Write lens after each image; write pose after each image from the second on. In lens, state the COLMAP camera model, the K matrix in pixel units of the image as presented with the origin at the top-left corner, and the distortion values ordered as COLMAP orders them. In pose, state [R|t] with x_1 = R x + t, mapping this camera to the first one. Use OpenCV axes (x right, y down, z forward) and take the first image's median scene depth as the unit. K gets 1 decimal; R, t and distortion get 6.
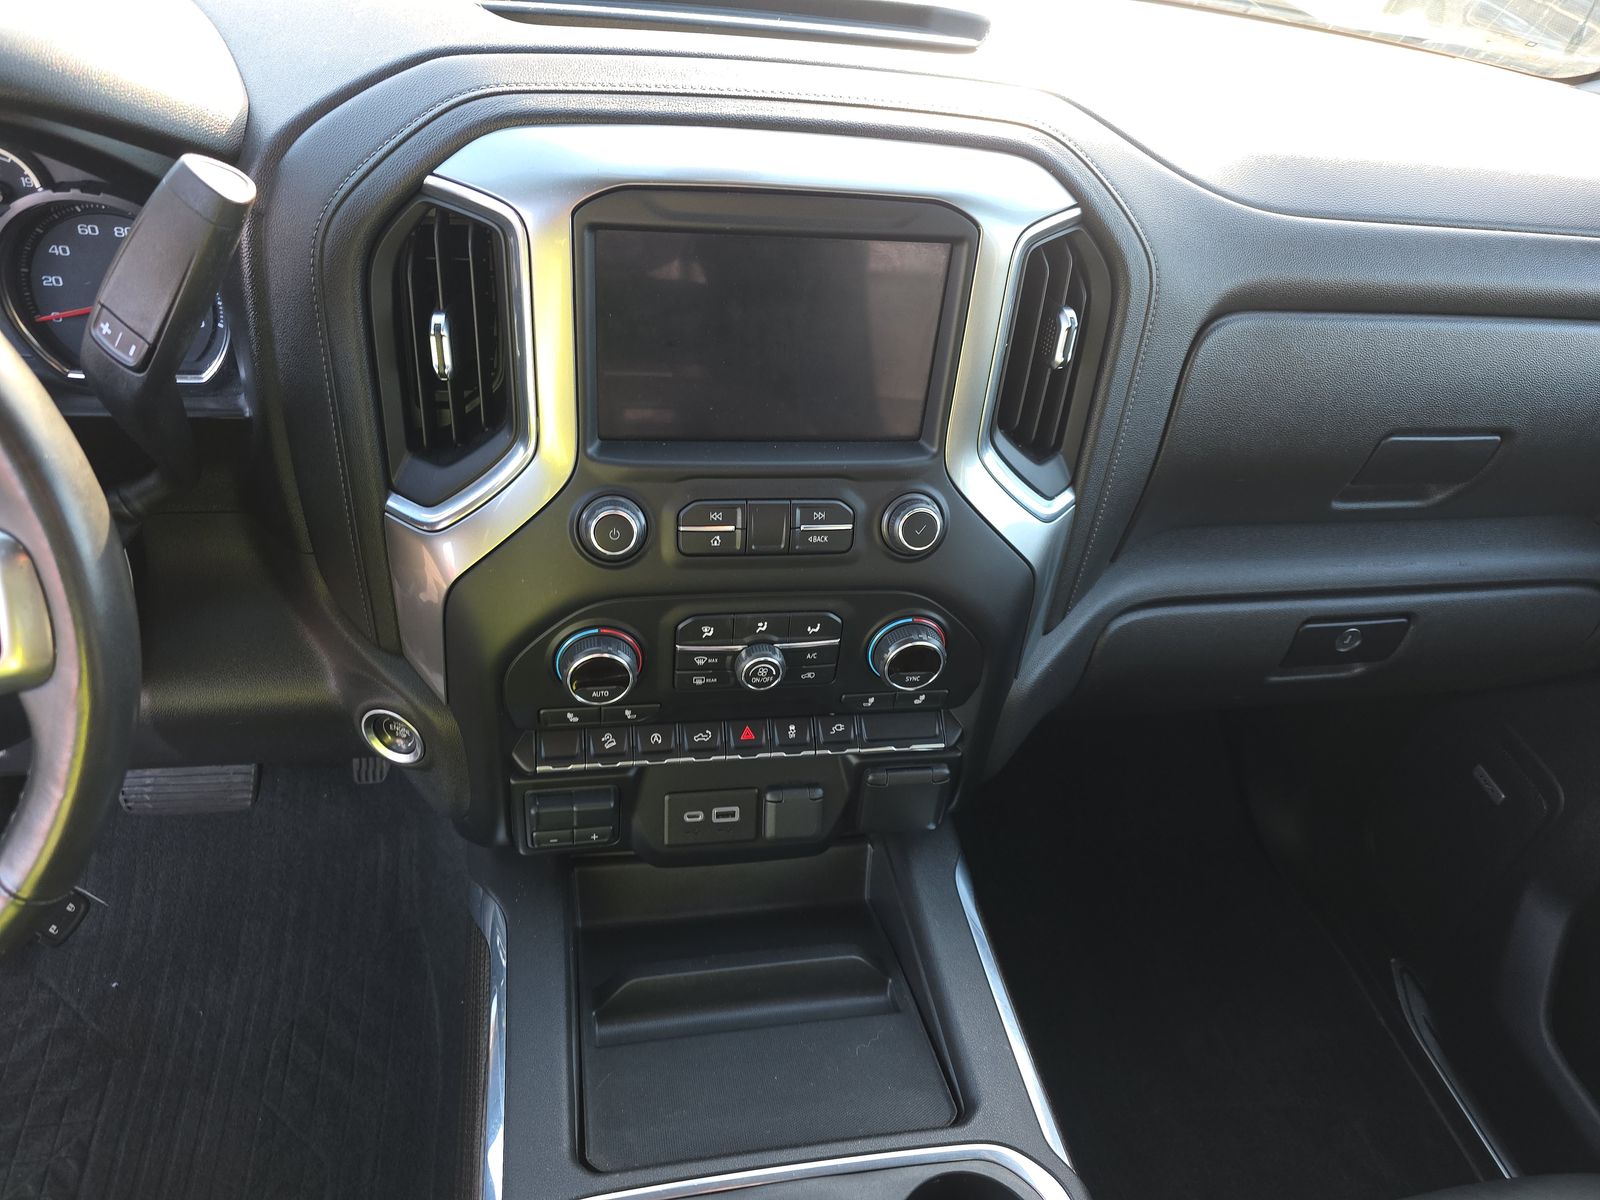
lens RADIAL K [[1075.3, 0, 797.8], [0, 1075.3, 592.9], [0, 0, 1]] dist [0.000422, -0.011535]
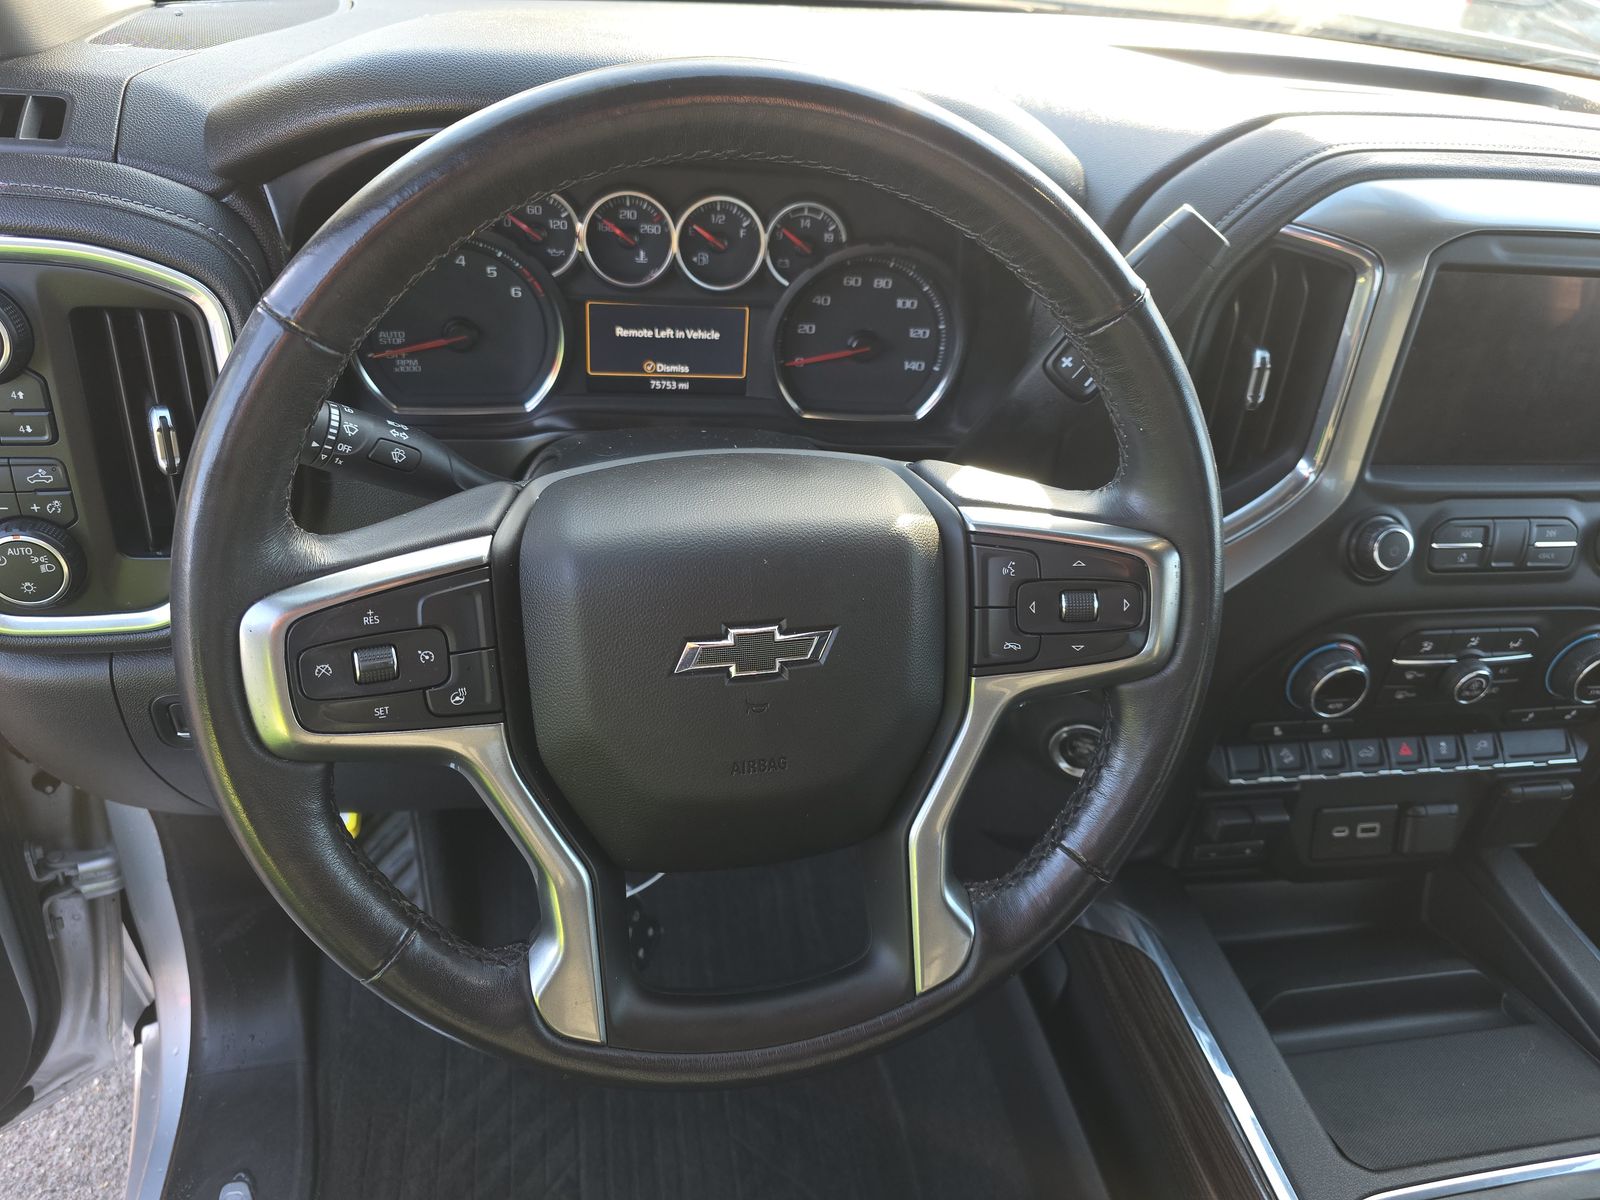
lens RADIAL K [[1075.3, 0, 801.5], [0, 1075.3, 604.0], [0, 0, 1]] dist [0.000422, -0.011535]
pose [[0.999545, -0.012638, -0.027388, -0.639512], [0.011045, 0.998281, -0.057564, 0.046631], [0.028068, 0.057235, 0.997966, -0.066191]]
